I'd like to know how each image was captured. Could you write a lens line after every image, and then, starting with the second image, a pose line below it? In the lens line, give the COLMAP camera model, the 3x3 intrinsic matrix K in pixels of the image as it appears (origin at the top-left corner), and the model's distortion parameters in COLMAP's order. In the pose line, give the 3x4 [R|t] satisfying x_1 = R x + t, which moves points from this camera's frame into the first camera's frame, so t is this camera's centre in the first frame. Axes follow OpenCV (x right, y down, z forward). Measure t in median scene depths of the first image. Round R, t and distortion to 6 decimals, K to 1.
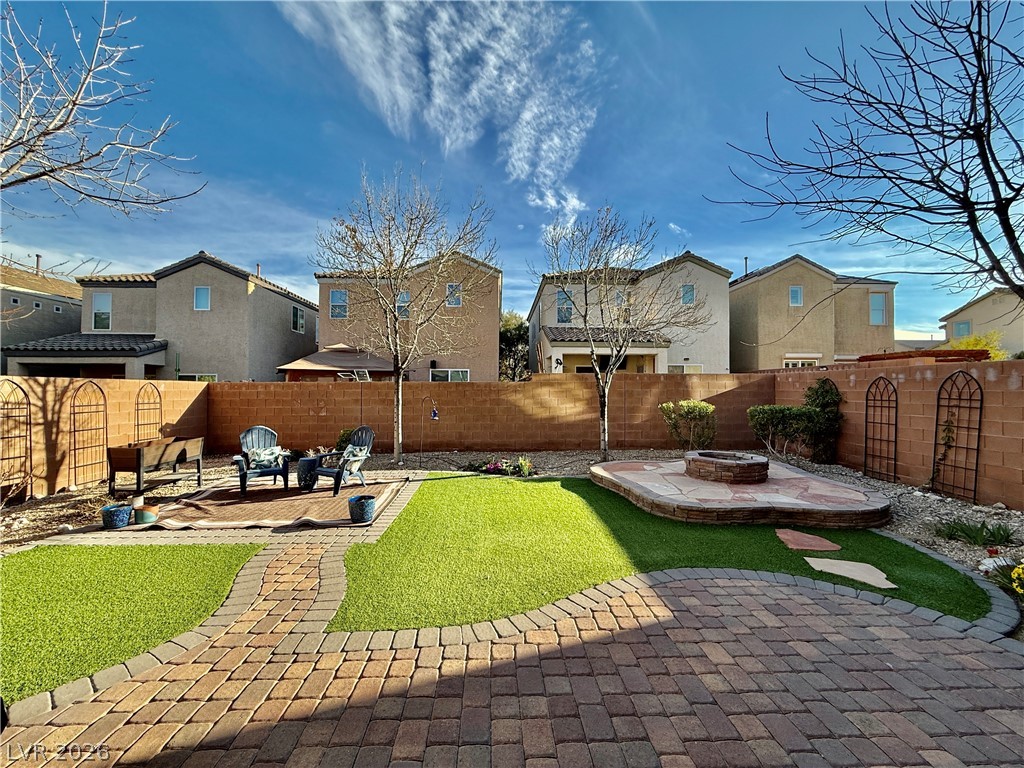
lens RADIAL K [[408.6, 0, 510.5], [0, 408.6, 382.2], [0, 0, 1]] dist [0.000403, 0.000633]
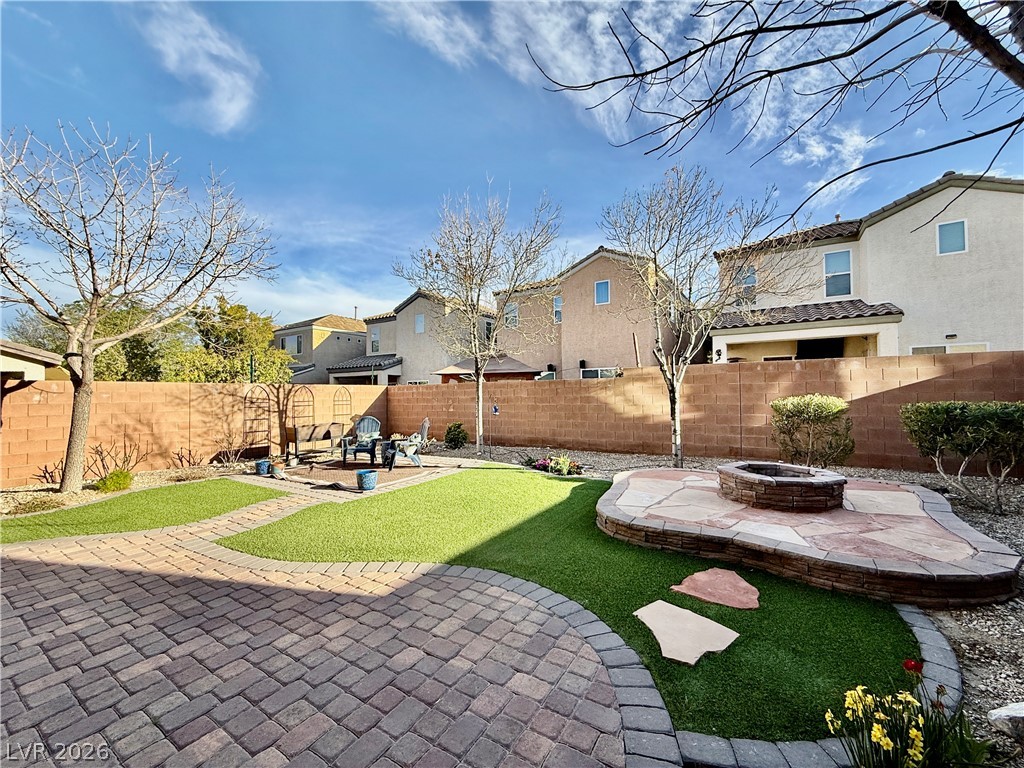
lens RADIAL K [[409.0, 0, 509.4], [0, 409.0, 385.0], [0, 0, 1]] dist [-0.000208, -0.000053]
pose [[0.827399, -0.023106, -0.561139, 0.464745], [0.022971, 0.999710, -0.007294, 0.021662], [0.561145, -0.006855, 0.827689, 0.125101]]
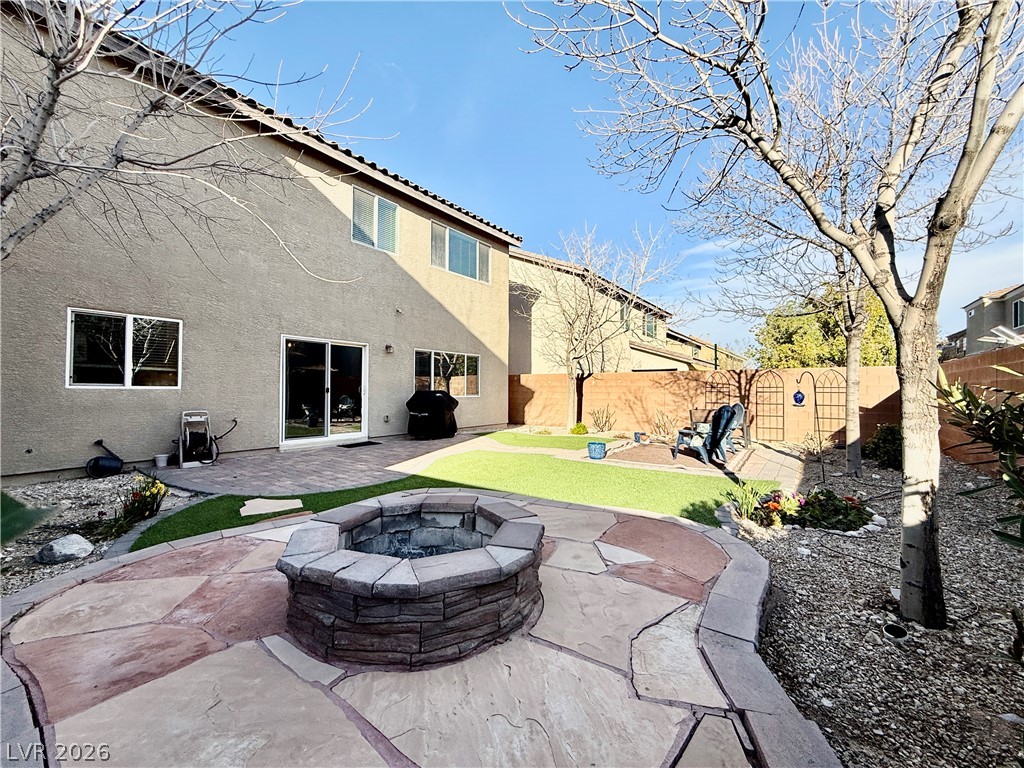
lens RADIAL K [[409.0, 0, 509.4], [0, 409.0, 385.0], [0, 0, 1]] dist [-0.000208, -0.000053]
pose [[-0.623357, -0.014670, -0.781800, 0.621384], [0.006330, 0.999697, -0.023807, 0.071158], [0.781912, -0.019789, -0.623075, 1.065972]]
